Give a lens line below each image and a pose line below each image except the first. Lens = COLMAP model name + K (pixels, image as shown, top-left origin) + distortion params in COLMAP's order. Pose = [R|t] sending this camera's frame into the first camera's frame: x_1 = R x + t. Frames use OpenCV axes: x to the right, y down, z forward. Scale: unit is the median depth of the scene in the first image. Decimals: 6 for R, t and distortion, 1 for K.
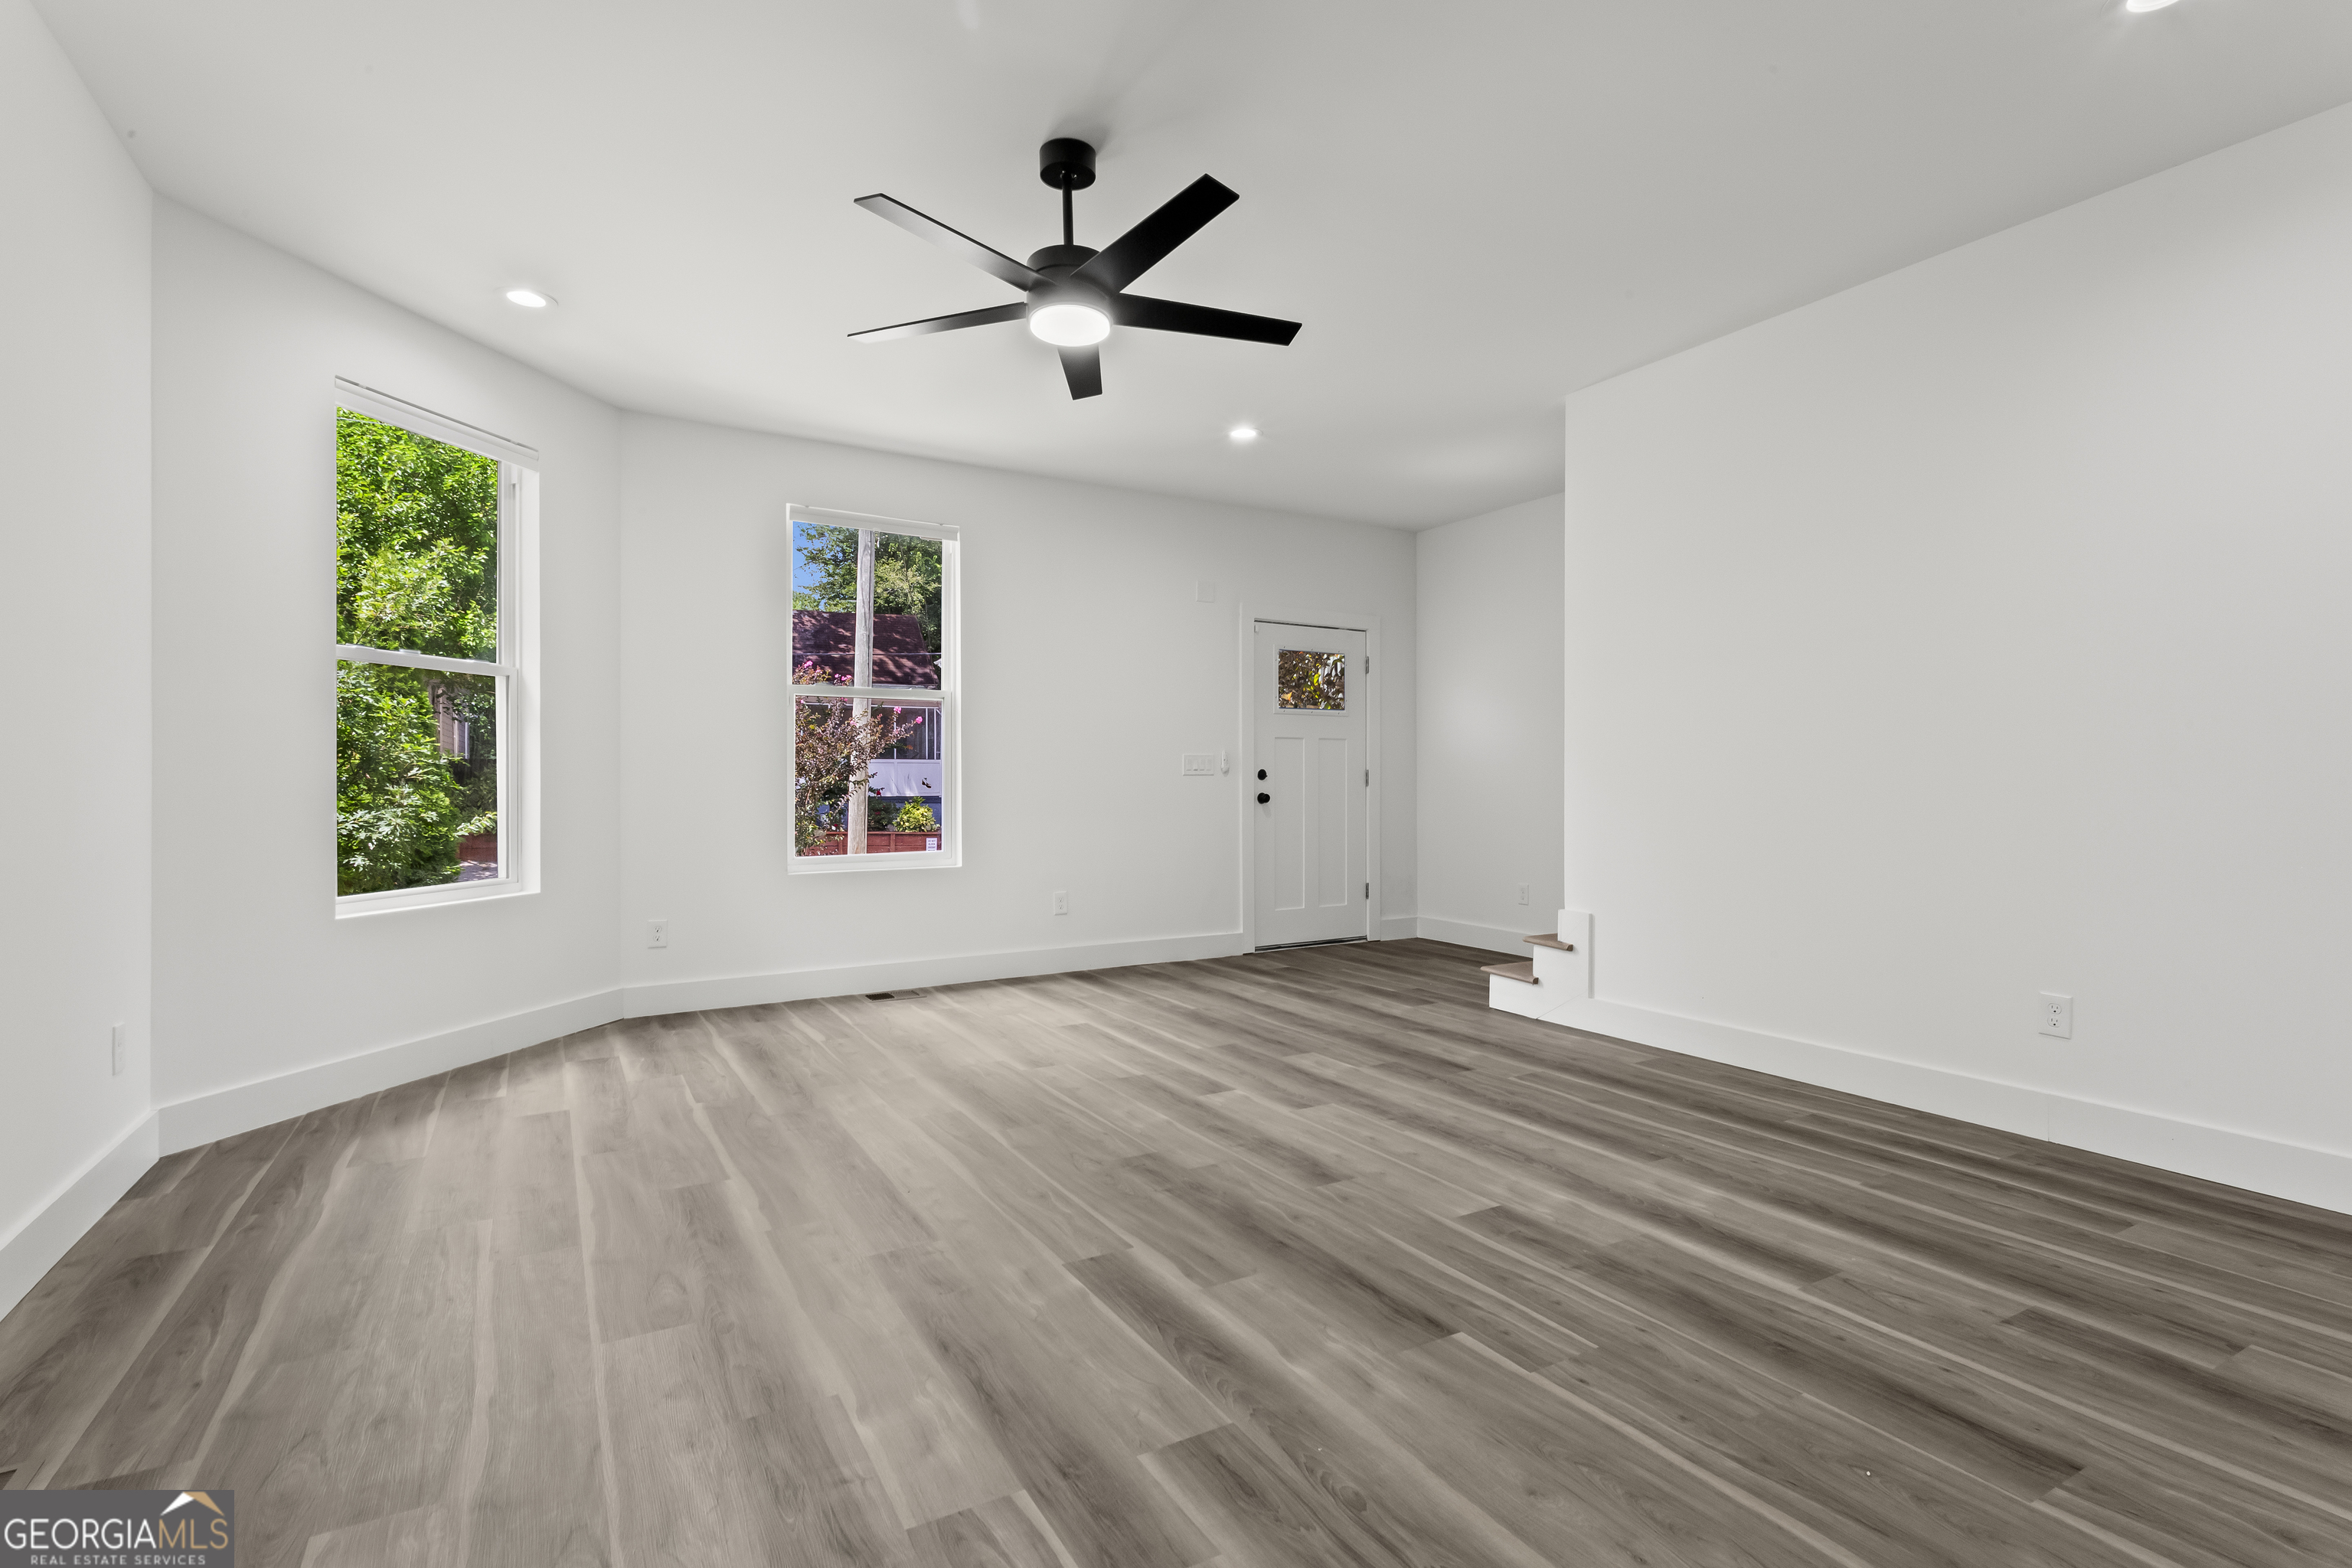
lens RADIAL K [[1115.7, 0, 1184.8], [0, 1115.7, 781.4], [0, 0, 1]] dist [0.000641, 0.001296]
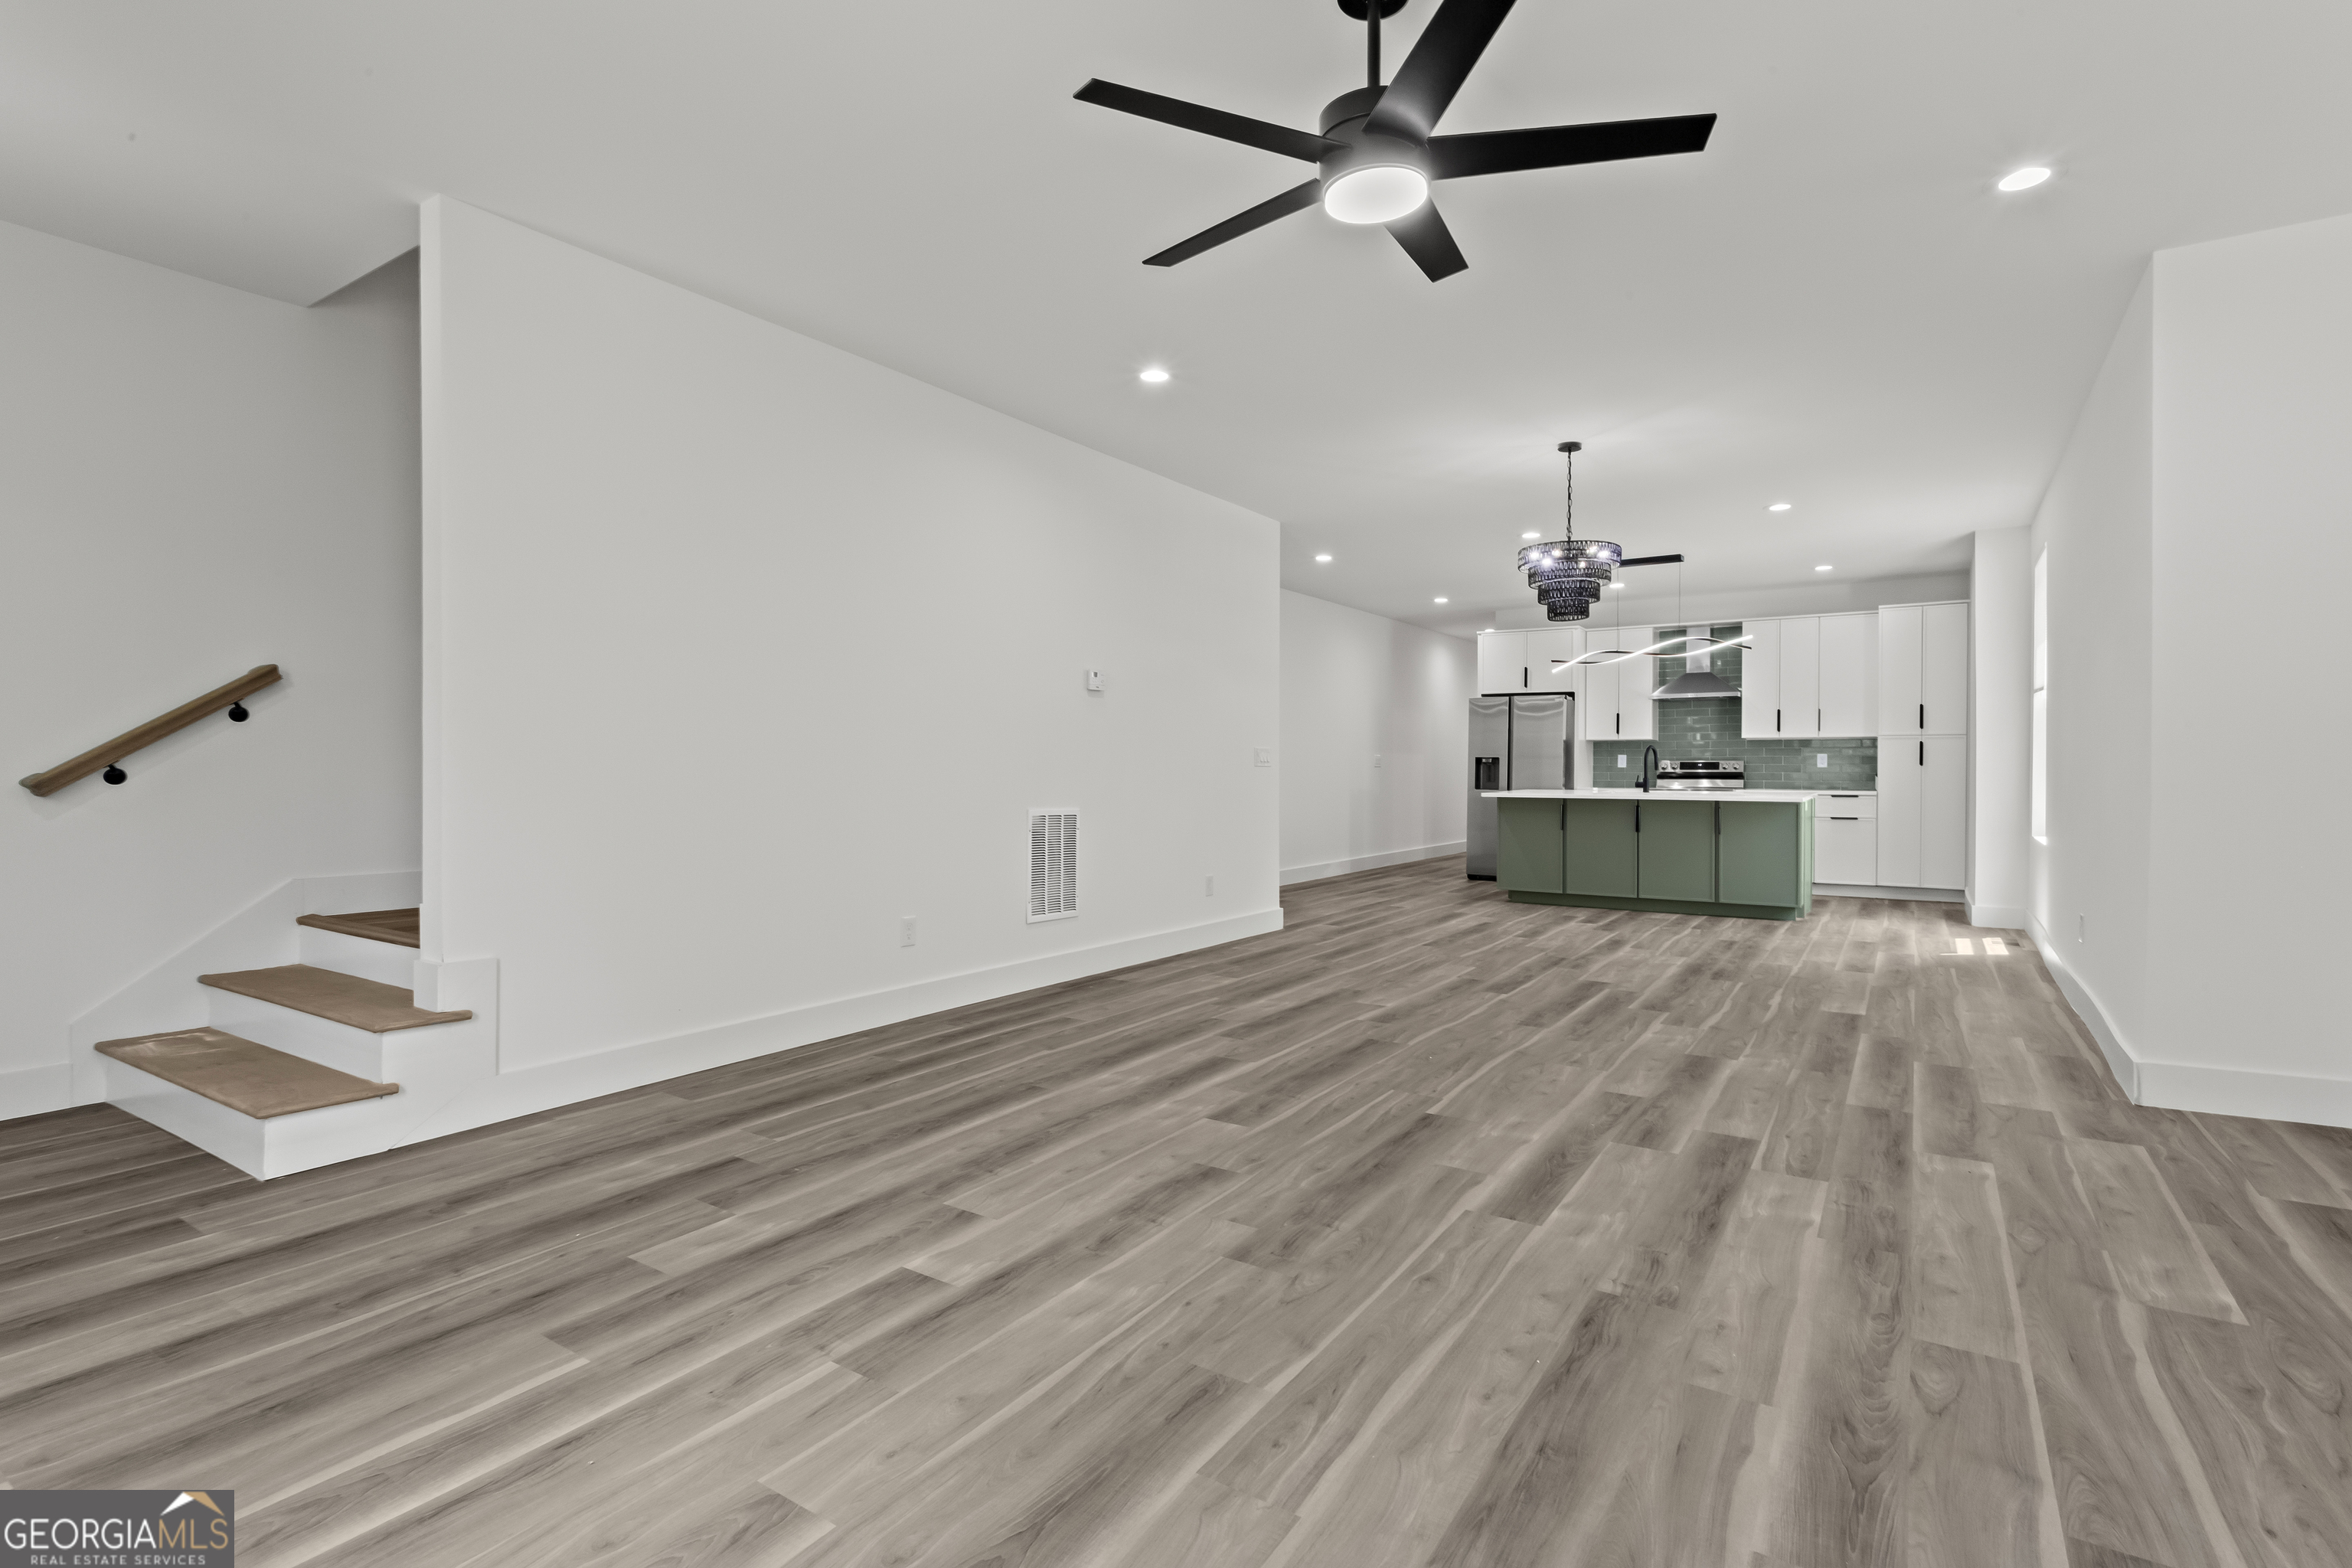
lens RADIAL K [[1115.7, 0, 1184.8], [0, 1115.7, 781.4], [0, 0, 1]] dist [0.000641, 0.001296]
pose [[-0.447552, -0.010706, 0.894194, -0.744714], [0.000090, 0.999928, 0.012017, -0.004034], [-0.894258, 0.005459, -0.447519, 1.460319]]
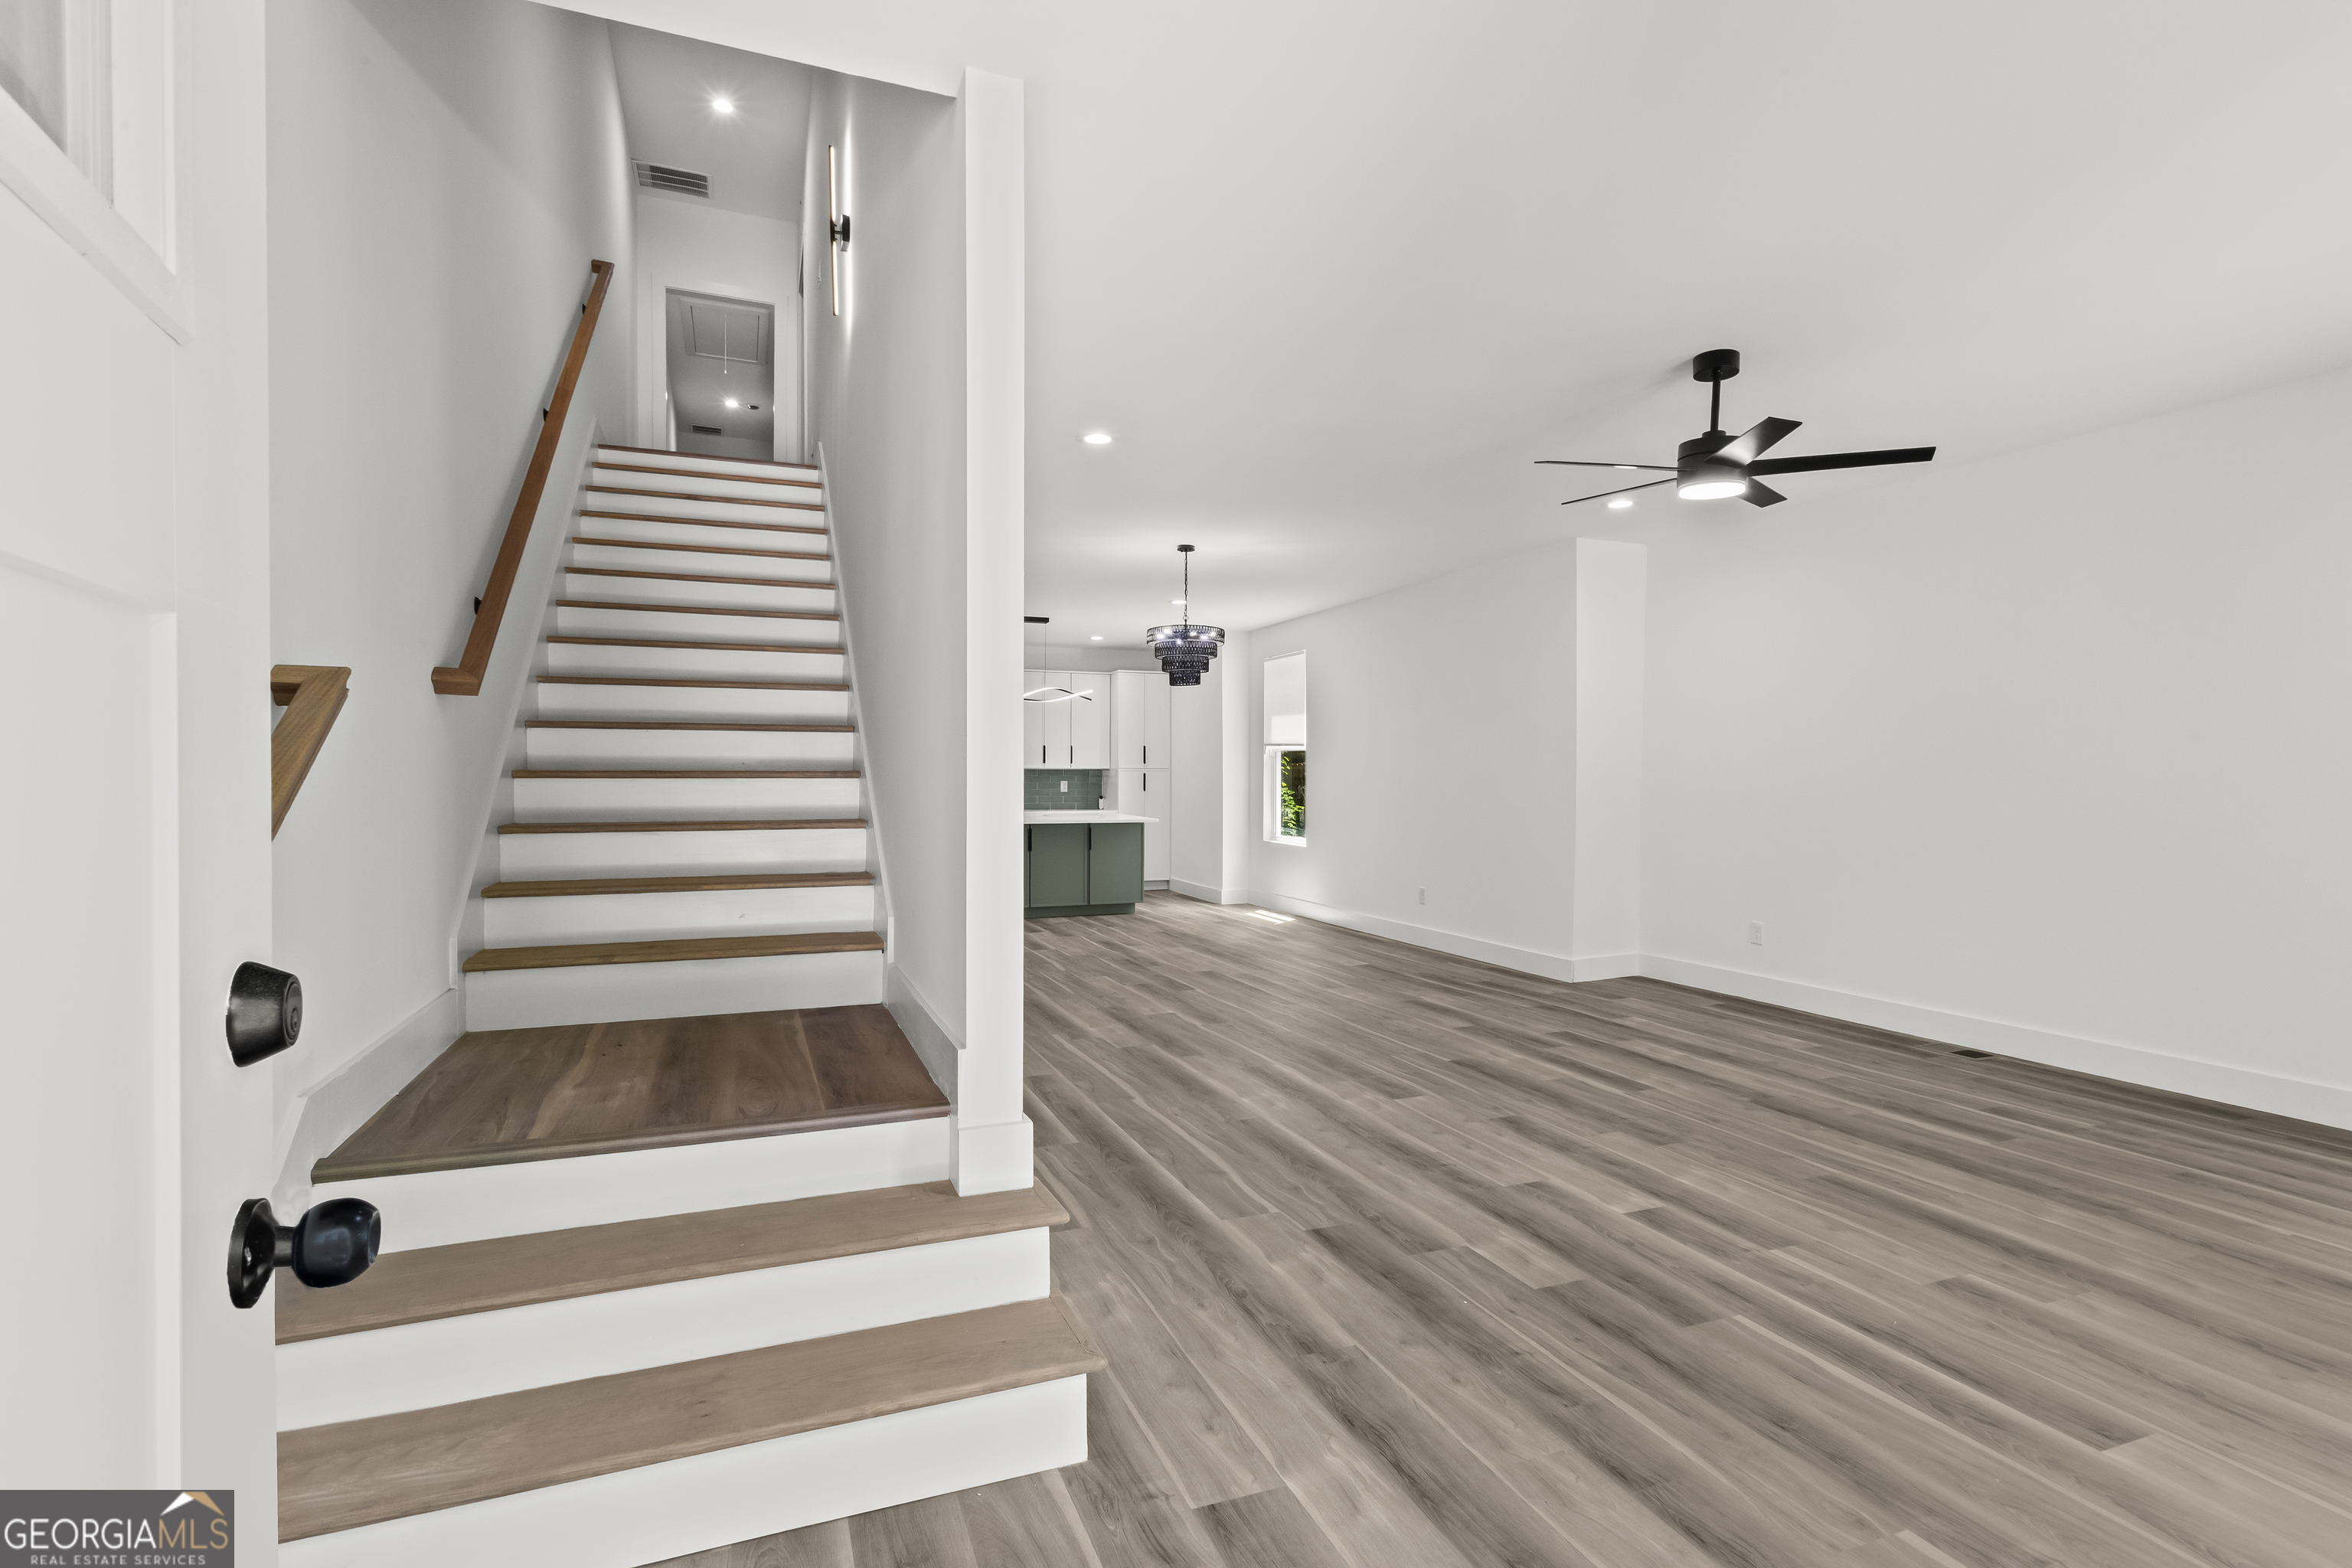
lens RADIAL K [[1120.9, 0, 1178.7], [0, 1120.9, 792.1], [0, 0, 1]] dist [-0.001309, 0.000775]
pose [[-0.988124, -0.003822, 0.153609, 0.316859], [-0.001704, 0.999902, 0.013918, -0.064223], [-0.153647, 0.013491, -0.988034, 2.407483]]
